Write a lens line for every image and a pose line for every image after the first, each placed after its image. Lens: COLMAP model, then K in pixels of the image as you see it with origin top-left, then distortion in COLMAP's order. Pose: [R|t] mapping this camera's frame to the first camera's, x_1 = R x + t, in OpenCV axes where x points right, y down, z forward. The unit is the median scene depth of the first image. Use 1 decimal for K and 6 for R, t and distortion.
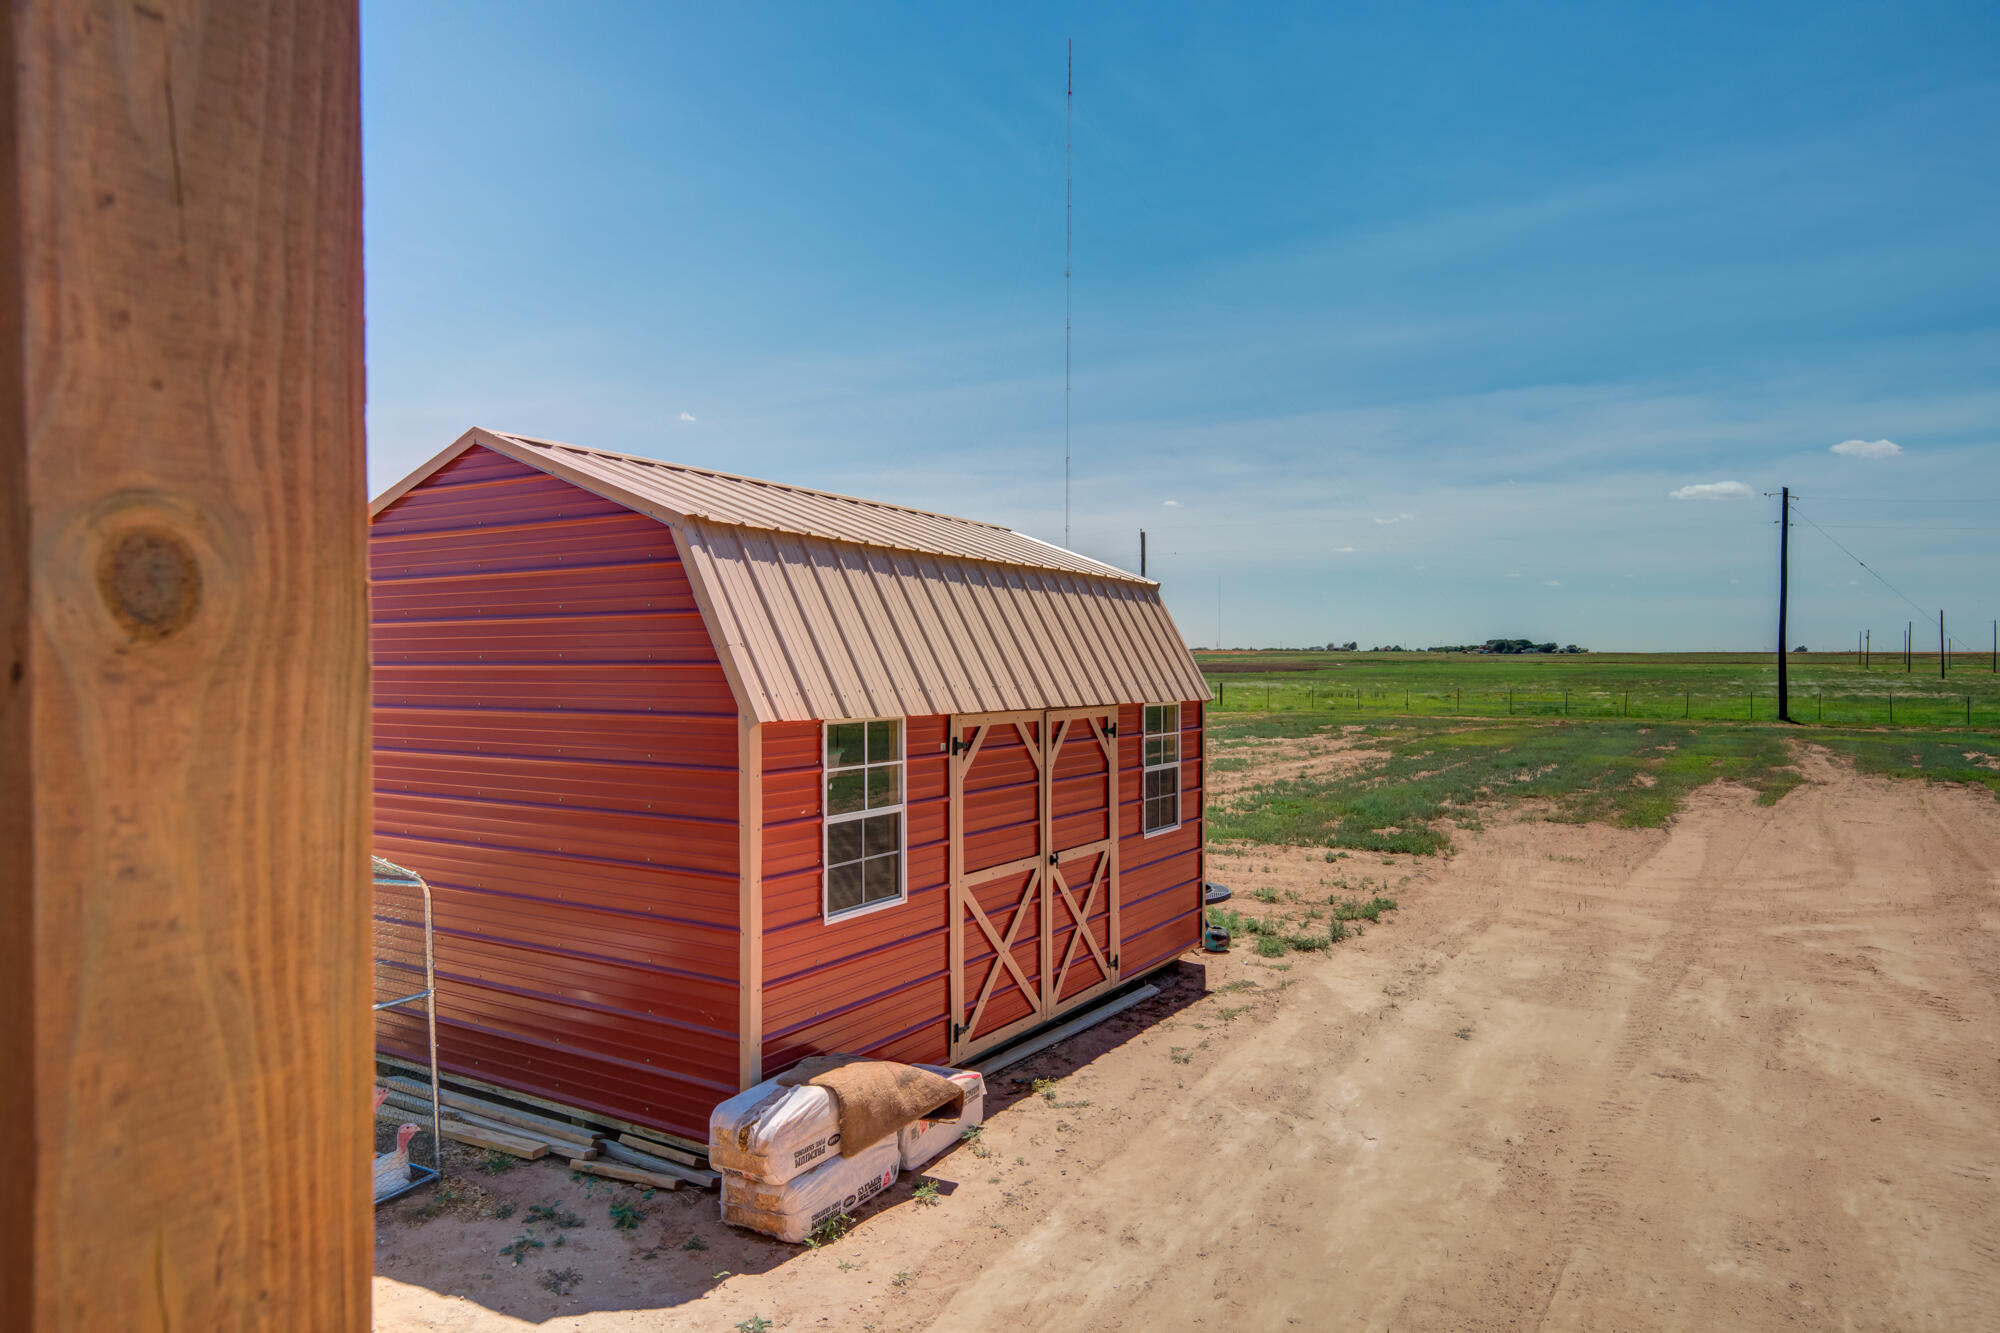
lens RADIAL K [[1226.9, 0, 990.3], [0, 1226.9, 673.9], [0, 0, 1]] dist [0.033151, -0.001174]
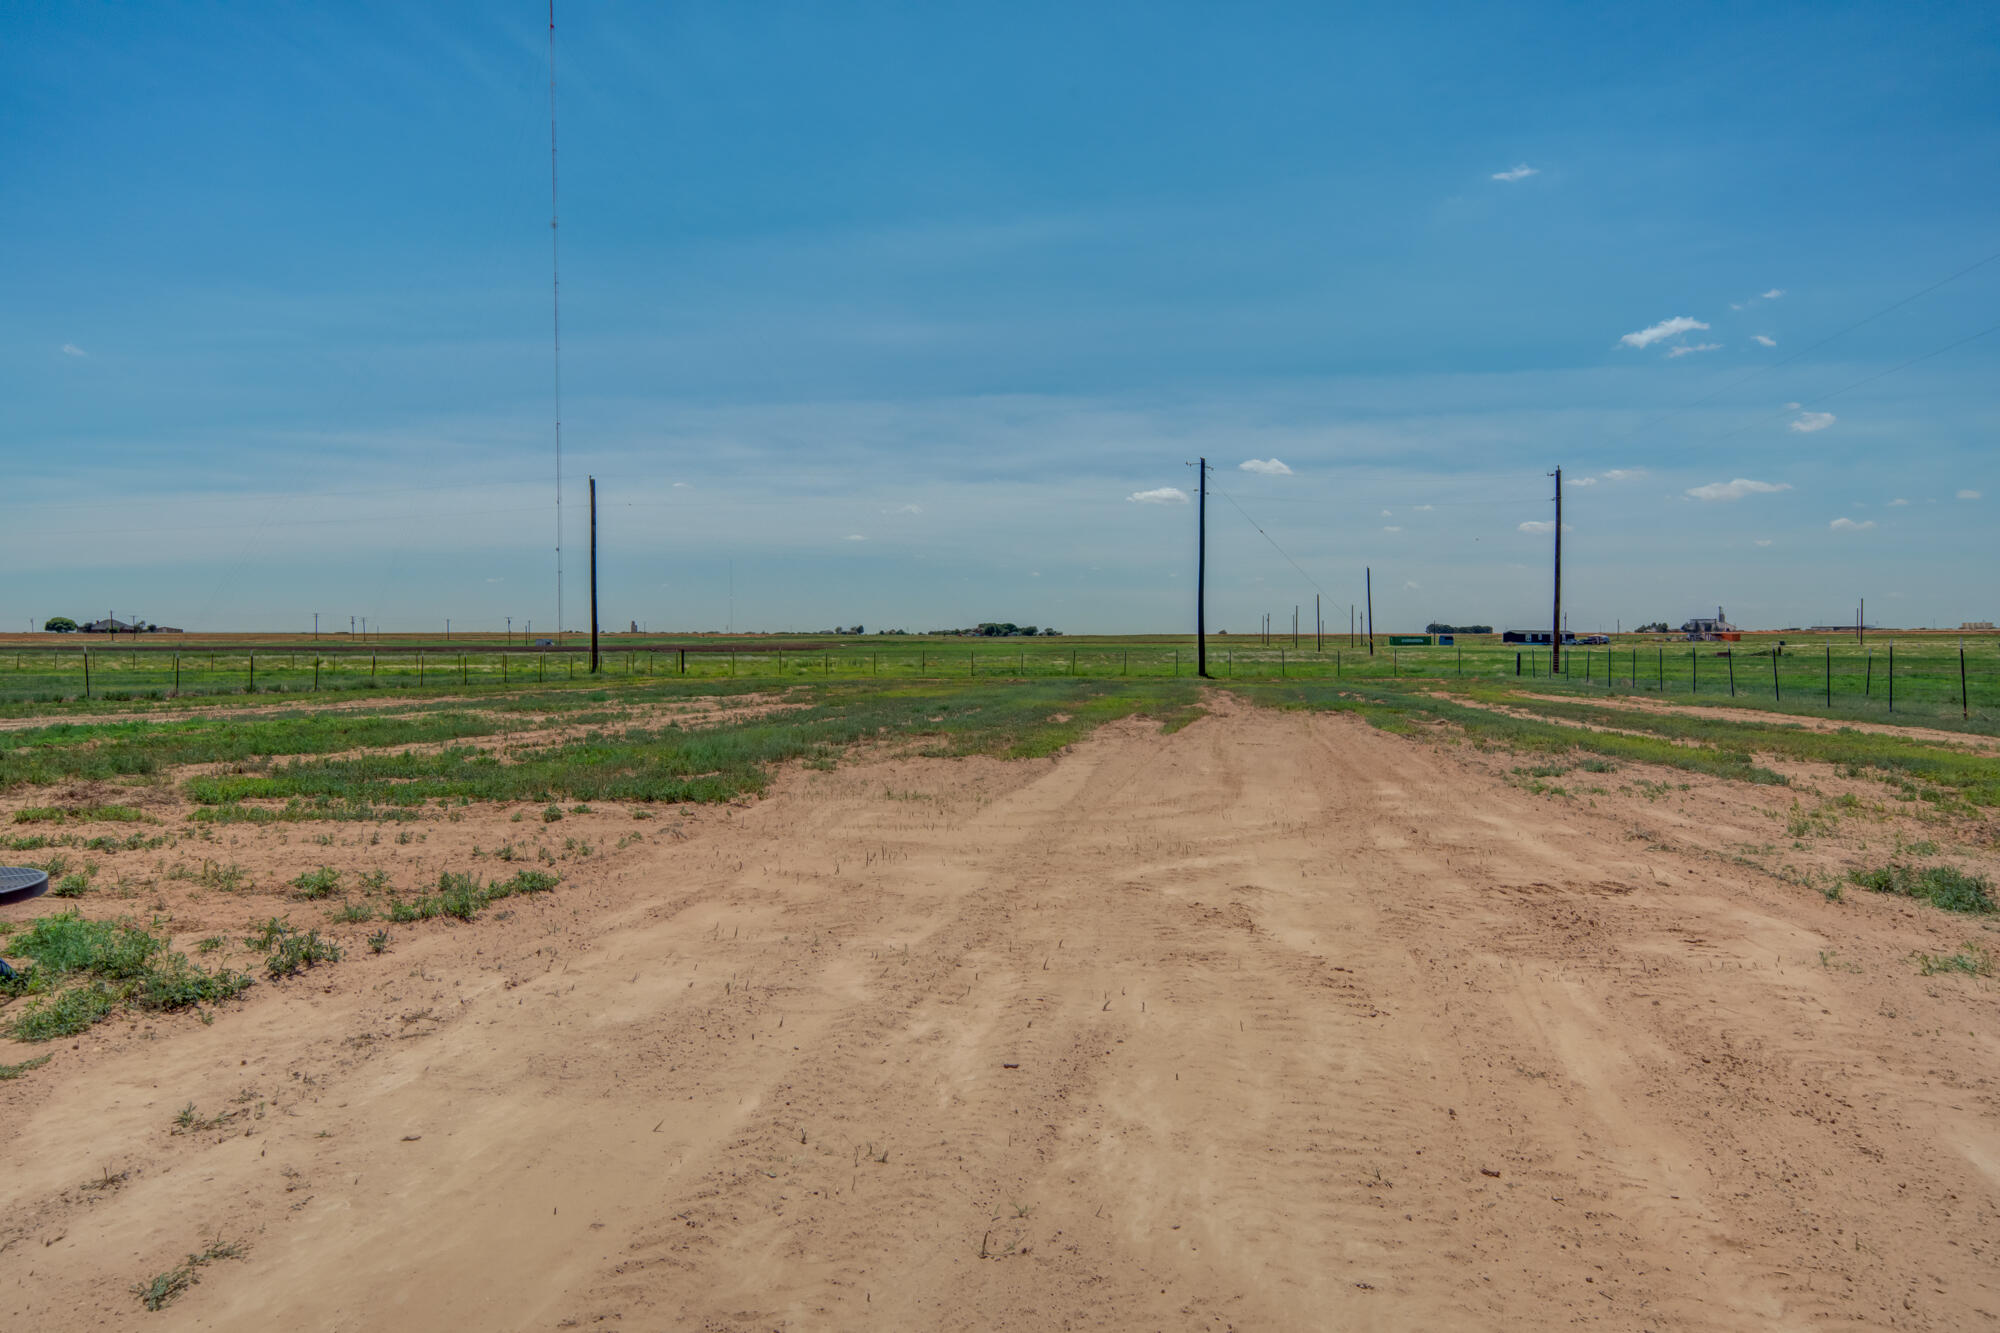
lens RADIAL K [[1226.9, 0, 990.3], [0, 1226.9, 673.9], [0, 0, 1]] dist [0.033151, -0.001174]
pose [[0.924641, -0.013844, 0.380588, 0.353737], [0.009118, 0.999857, 0.014218, 0.102066], [-0.380730, -0.009676, 0.924635, 0.481611]]
